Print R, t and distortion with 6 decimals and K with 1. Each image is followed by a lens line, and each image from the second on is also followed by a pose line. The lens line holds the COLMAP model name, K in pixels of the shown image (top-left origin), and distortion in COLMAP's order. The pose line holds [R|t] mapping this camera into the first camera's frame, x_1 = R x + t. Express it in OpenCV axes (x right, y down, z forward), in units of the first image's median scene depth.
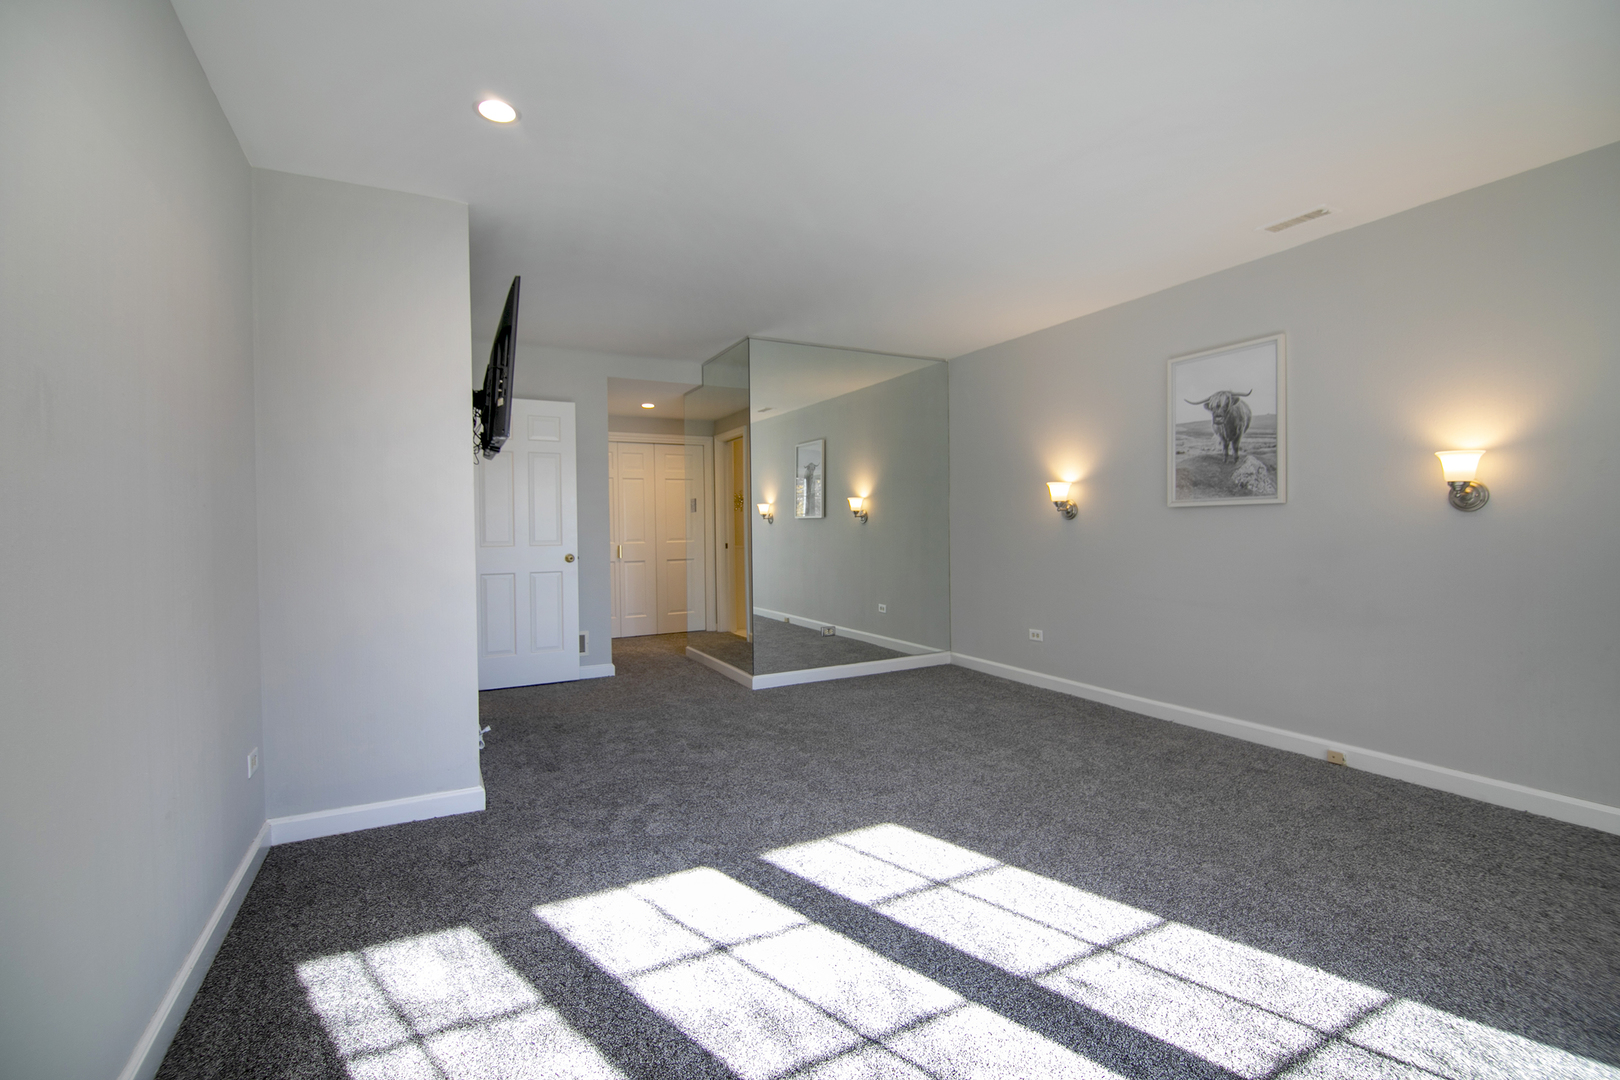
lens RADIAL K [[718.9, 0, 808.4], [0, 718.9, 521.8], [0, 0, 1]] dist [-0.001149, -0.014804]
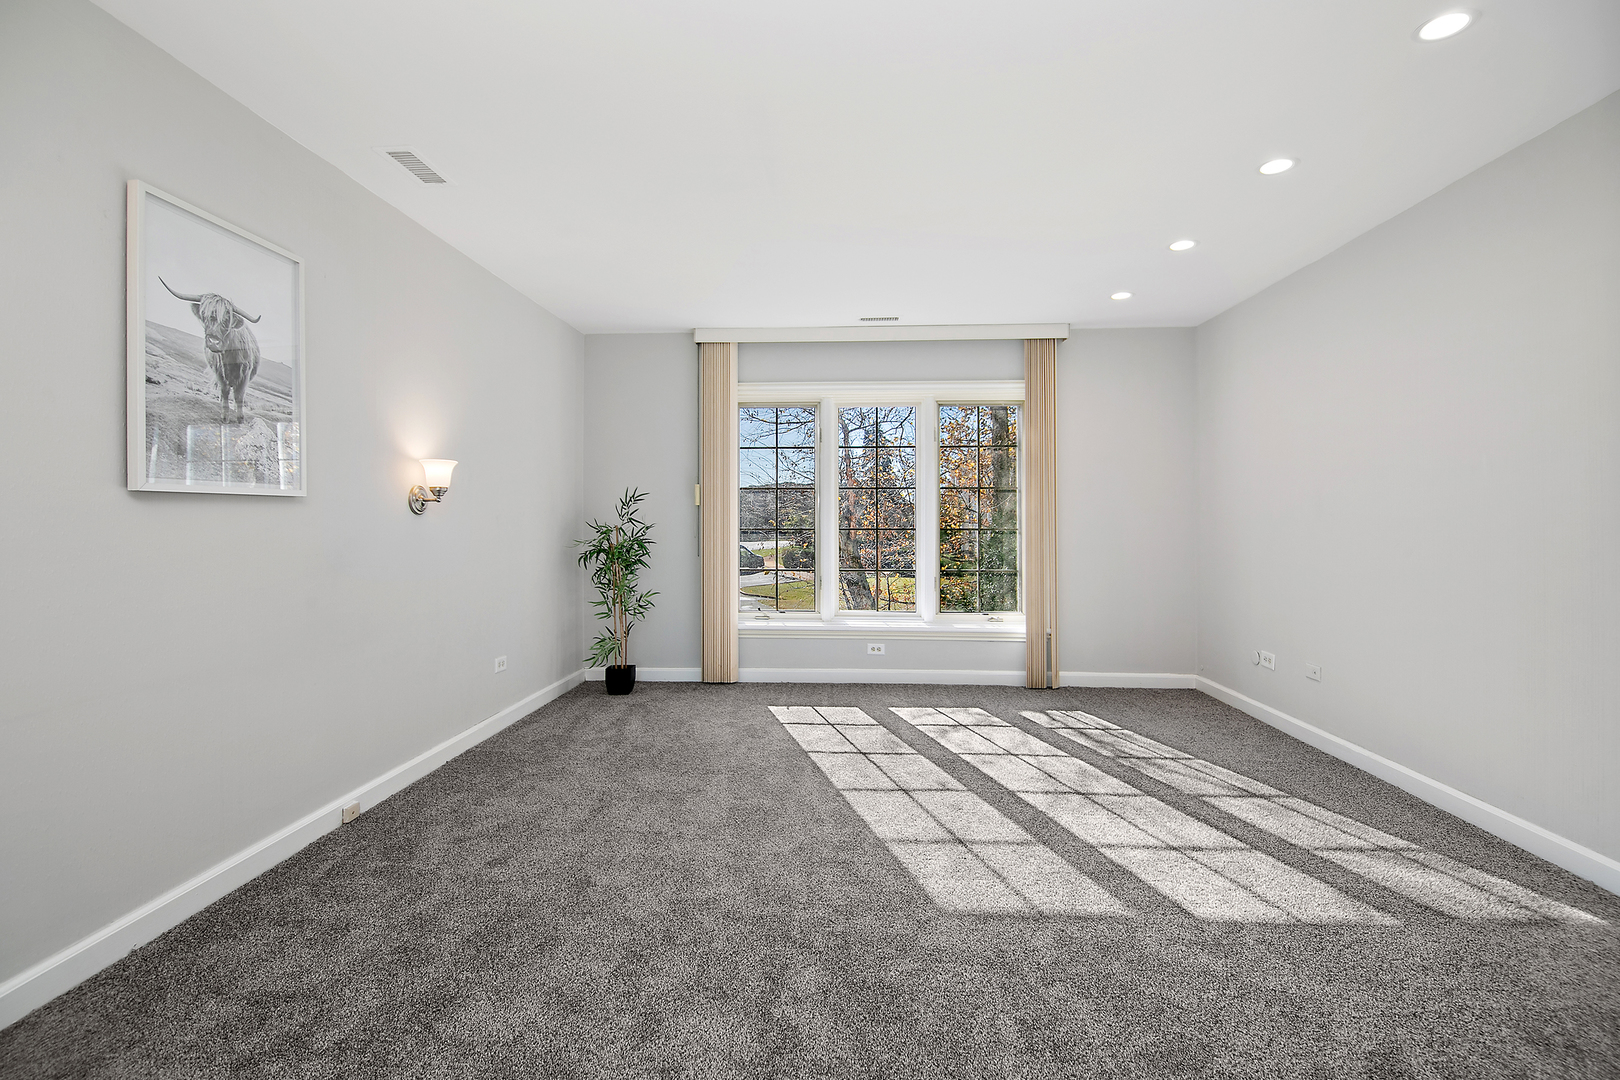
lens RADIAL K [[718.9, 0, 808.4], [0, 718.9, 521.8], [0, 0, 1]] dist [-0.001149, -0.014804]
pose [[-0.855620, 0.012653, 0.517450, -0.121191], [0.010752, 0.999920, -0.006673, 0.007905], [-0.517493, -0.000147, -0.855687, 1.266818]]
